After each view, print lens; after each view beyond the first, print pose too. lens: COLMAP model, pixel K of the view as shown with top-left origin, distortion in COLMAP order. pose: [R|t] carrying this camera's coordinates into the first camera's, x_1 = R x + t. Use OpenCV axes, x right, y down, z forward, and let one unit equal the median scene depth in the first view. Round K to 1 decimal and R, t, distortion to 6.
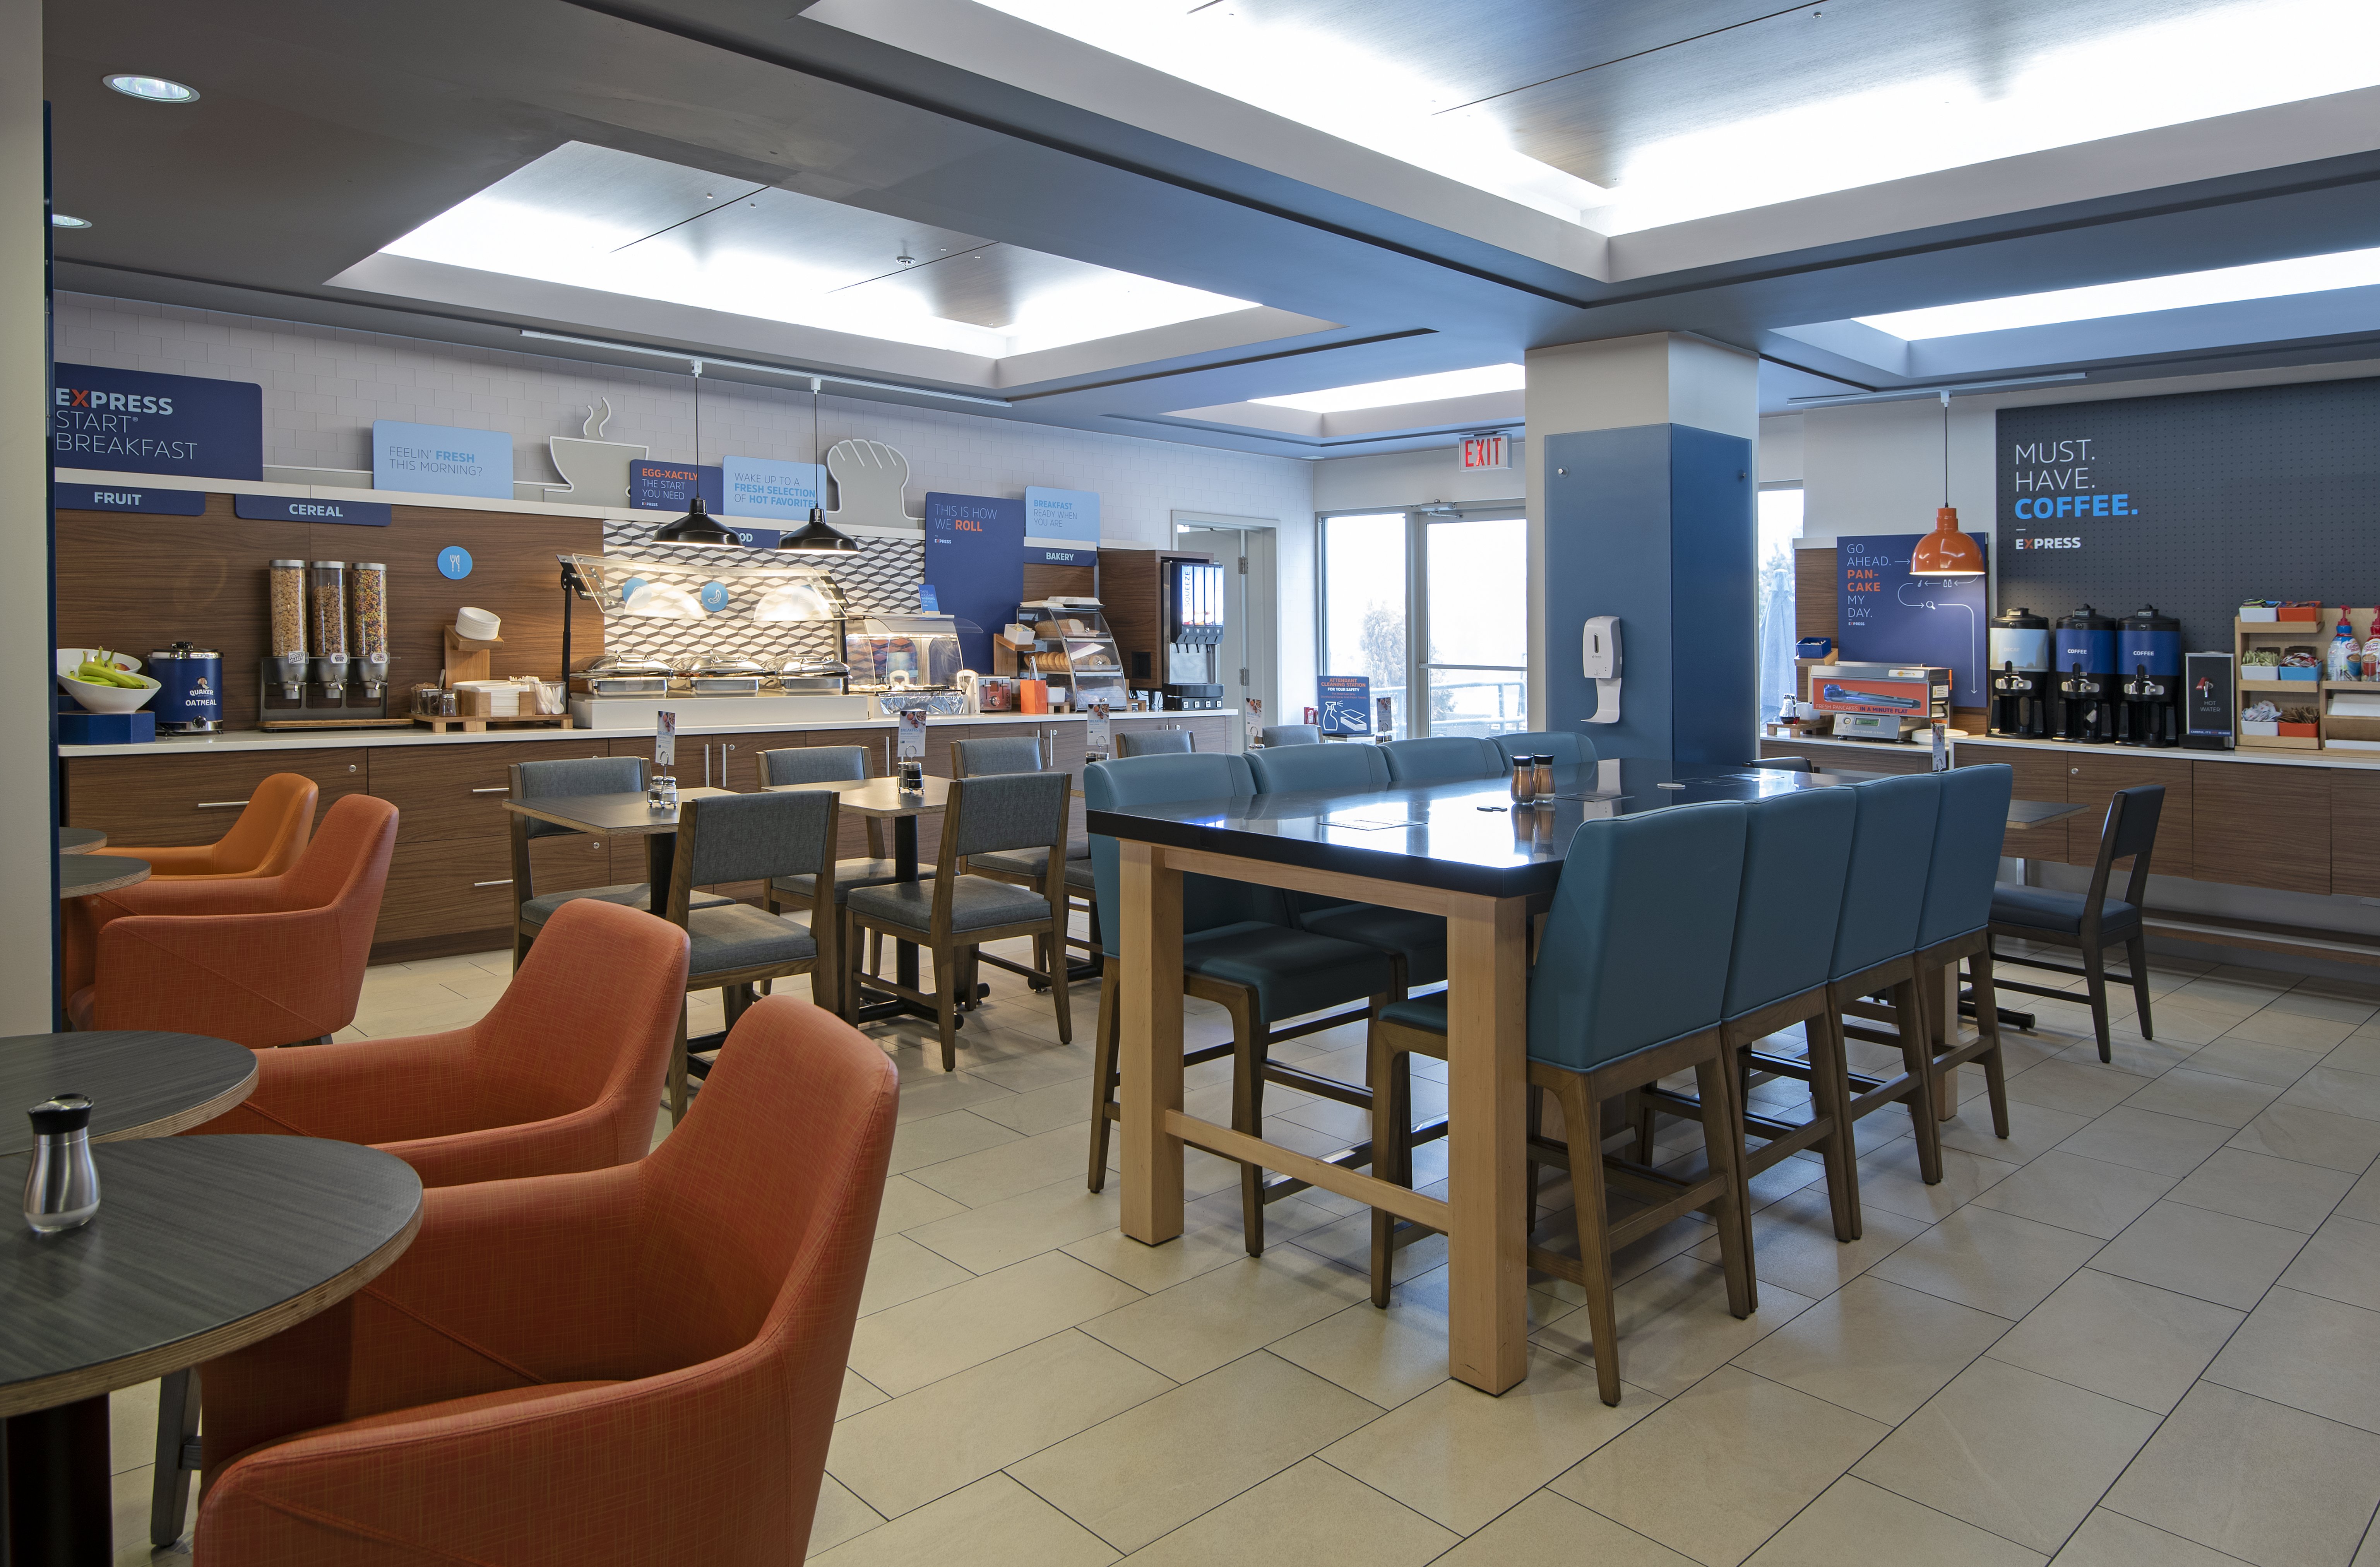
lens RADIAL K [[1611.8, 0, 1192.4], [0, 1611.8, 679.1], [0, 0, 1]] dist [0.032711, -0.045843]
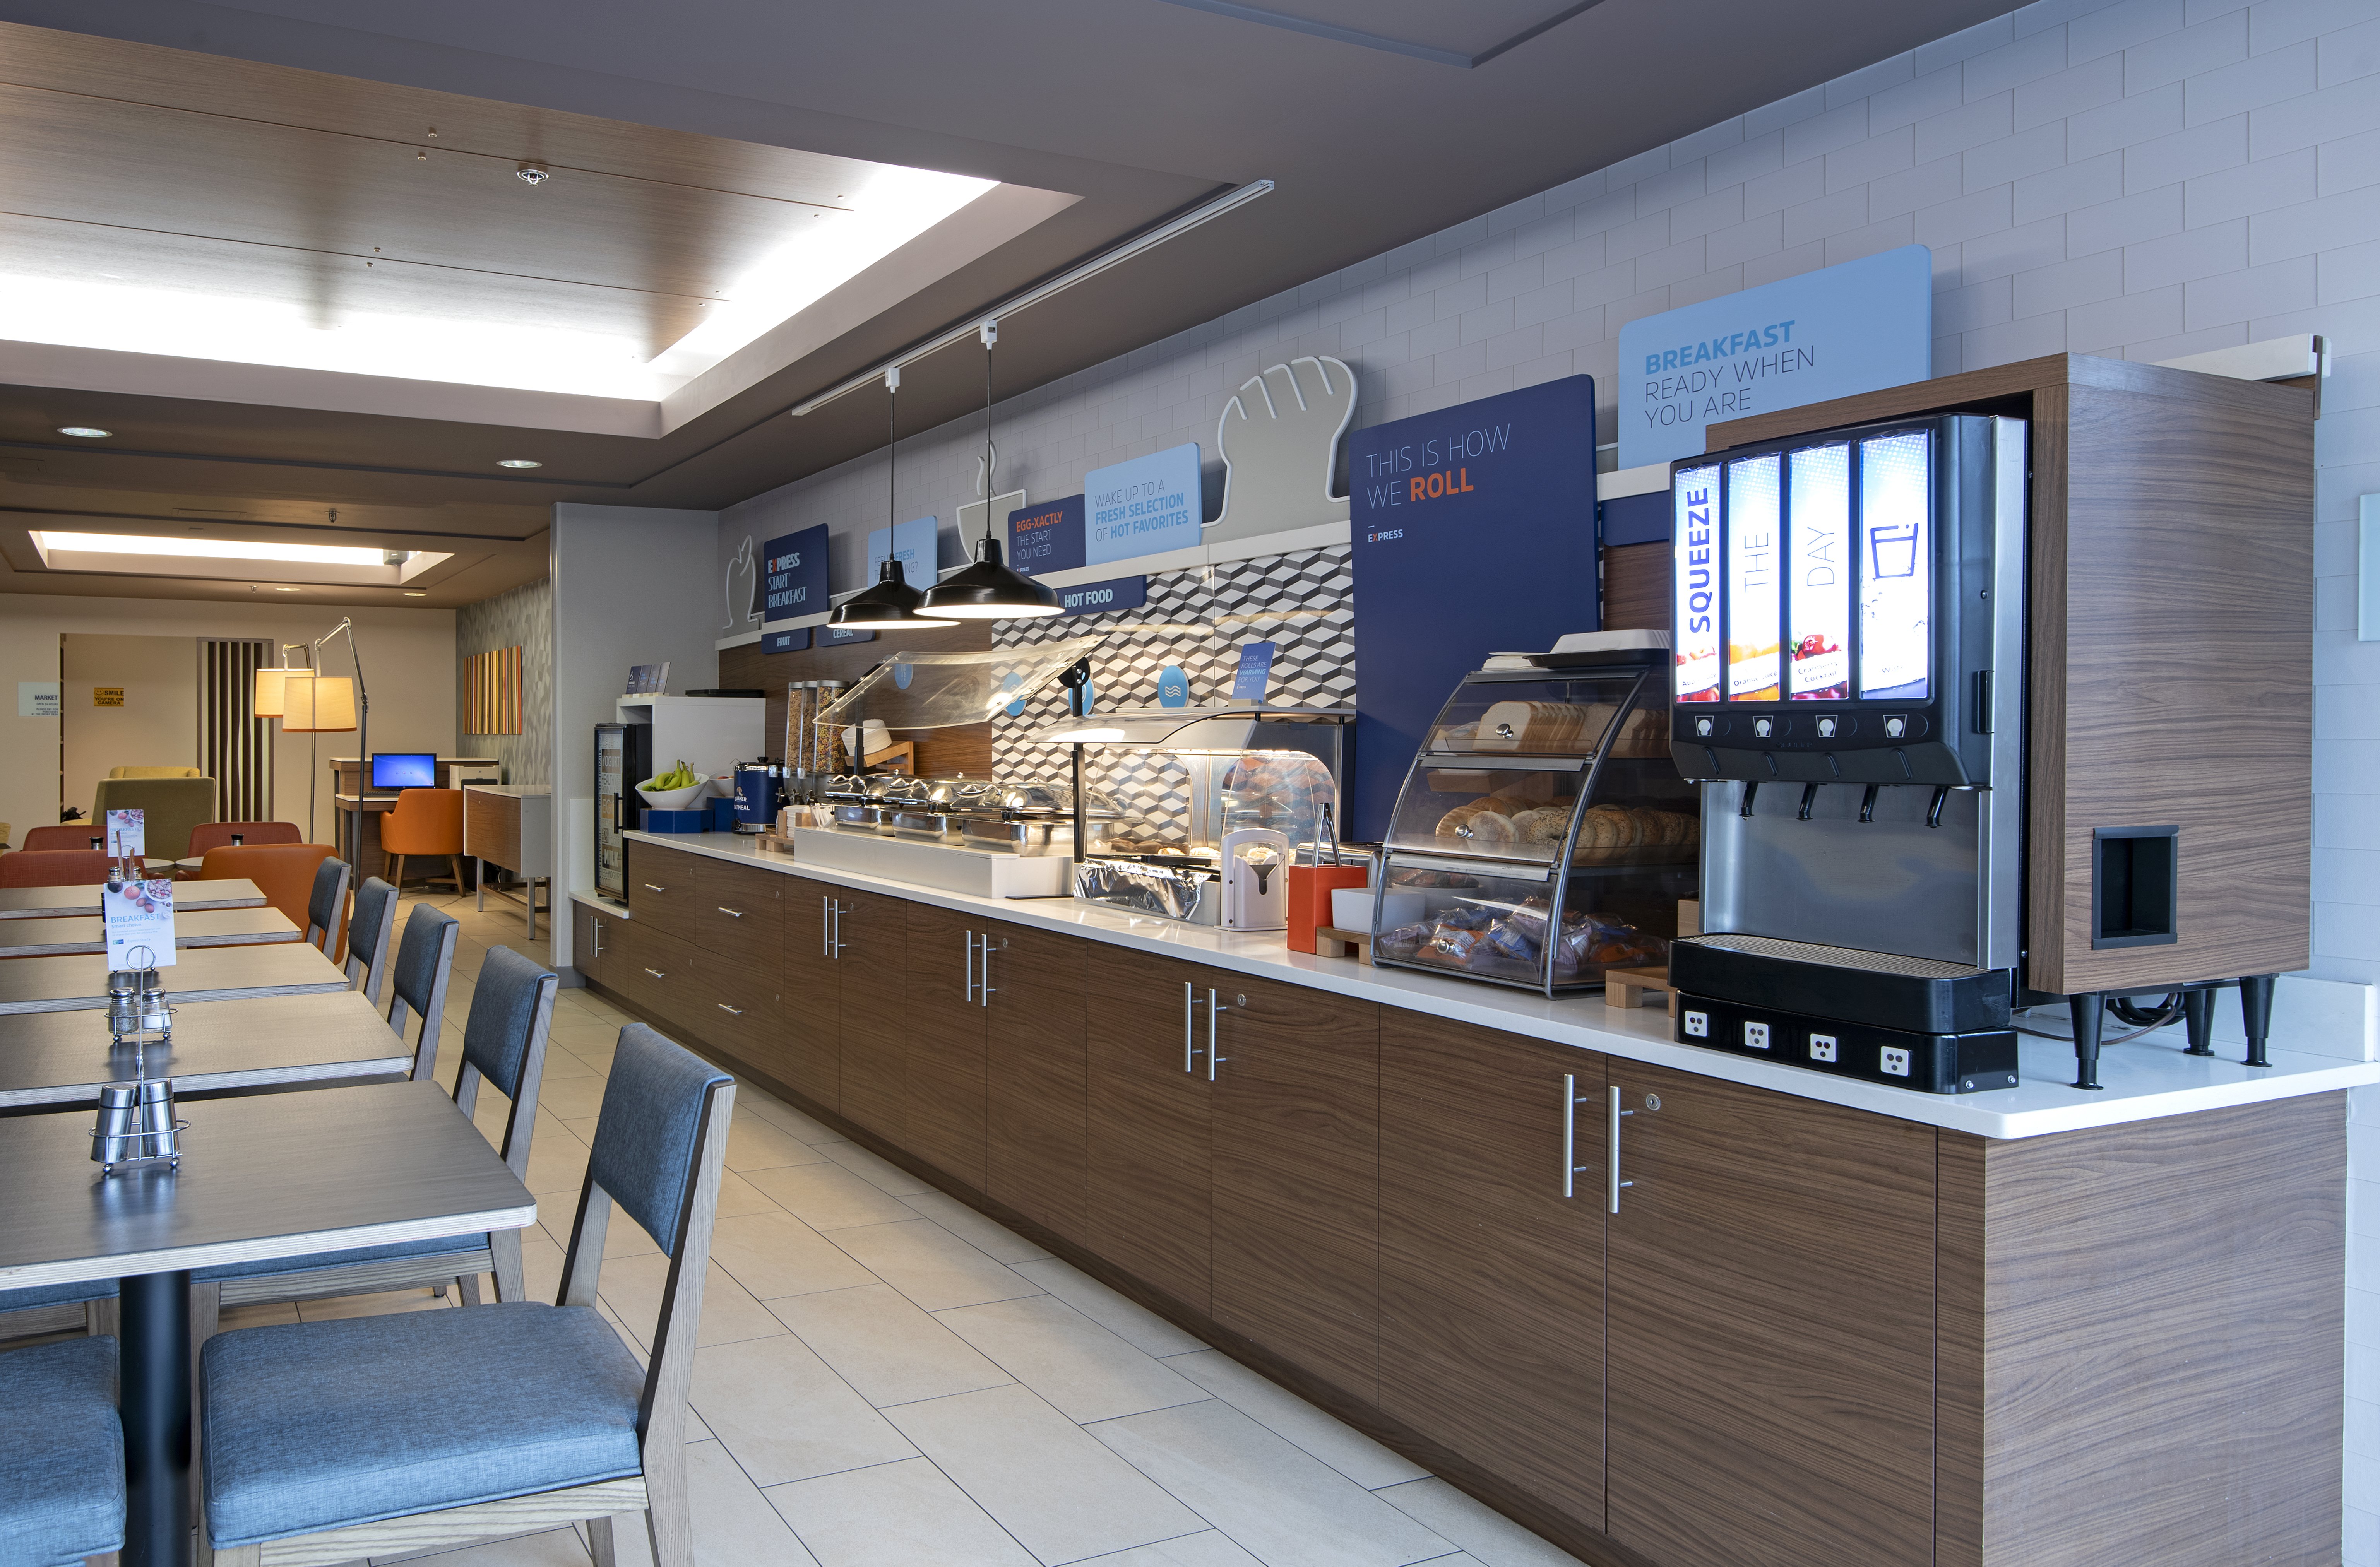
lens RADIAL K [[1611.8, 0, 1192.4], [0, 1611.8, 679.1], [0, 0, 1]] dist [0.032711, -0.045843]
pose [[-0.223047, -0.043972, -0.973815, 0.505013], [-0.012597, 0.999029, -0.042225, -0.049570], [0.974726, 0.002849, -0.223384, 1.887481]]
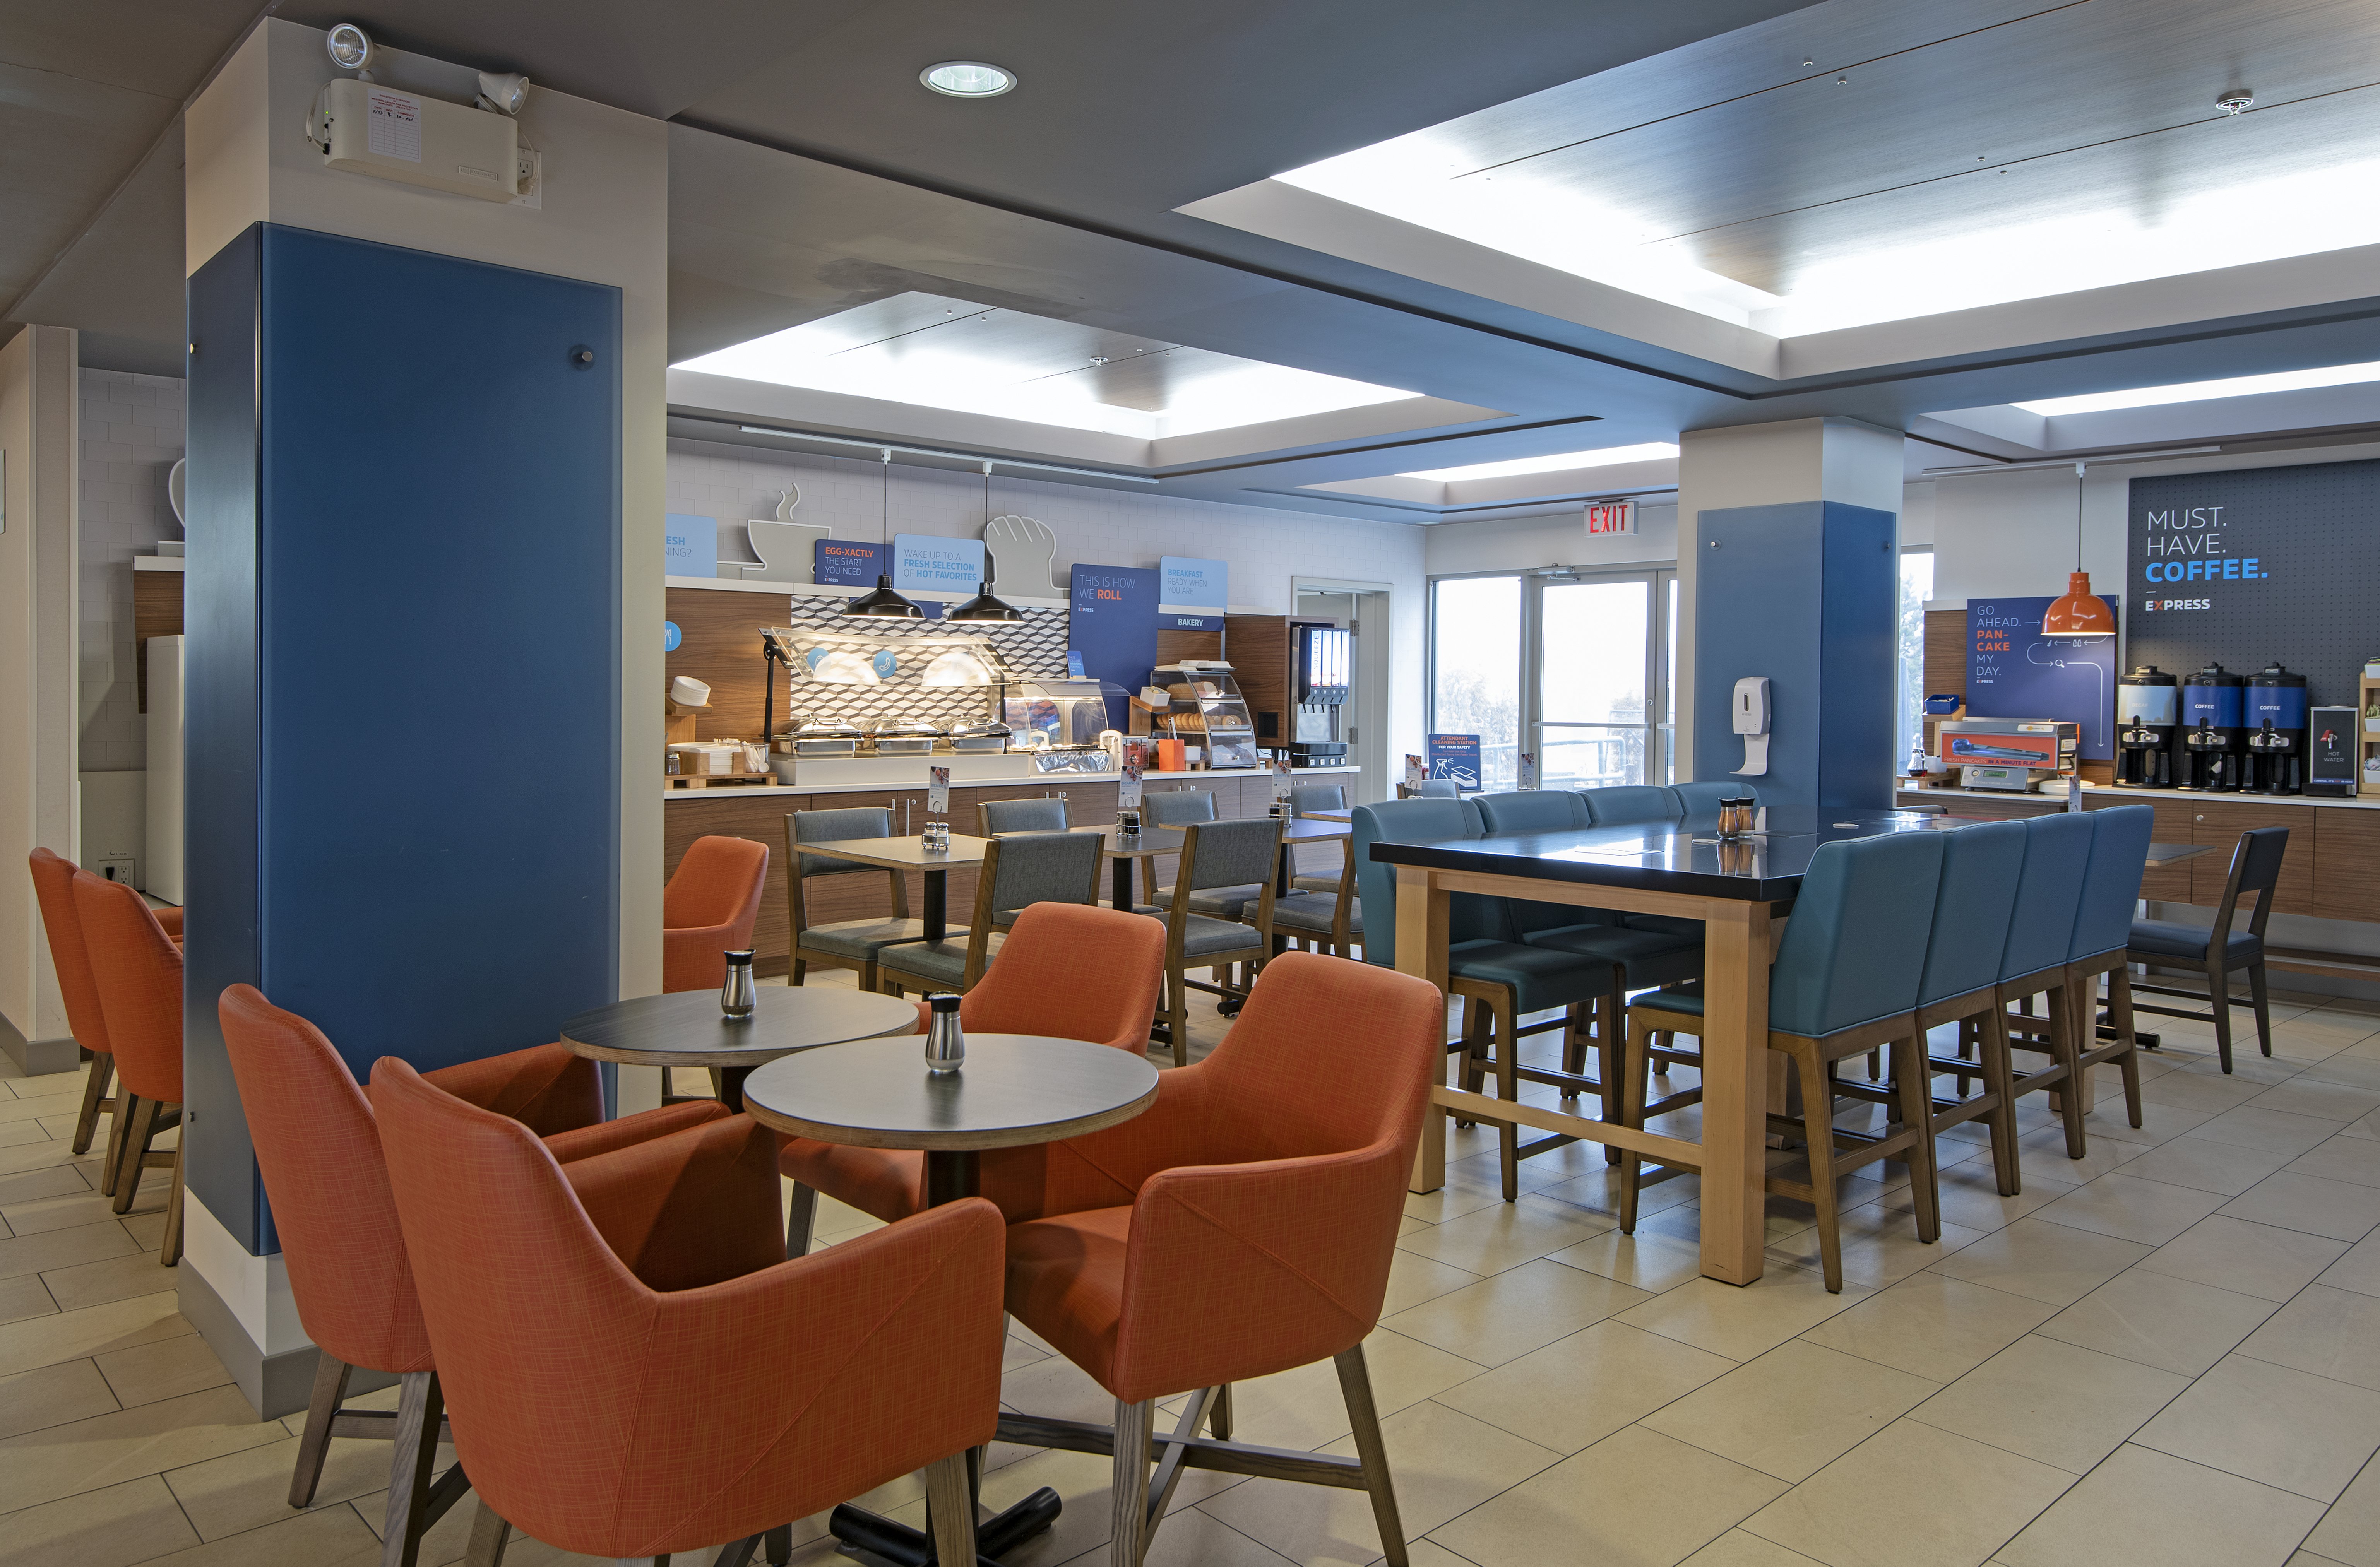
lens RADIAL K [[1610.3, 0, 1138.8], [0, 1610.3, 809.4], [0, 0, 1]] dist [0.026074, -0.029535]
pose [[0.997201, -0.002034, -0.074734, -0.073543], [0.005291, 0.999043, 0.043413, 0.000673], [0.074574, -0.043686, 0.996258, -0.116527]]
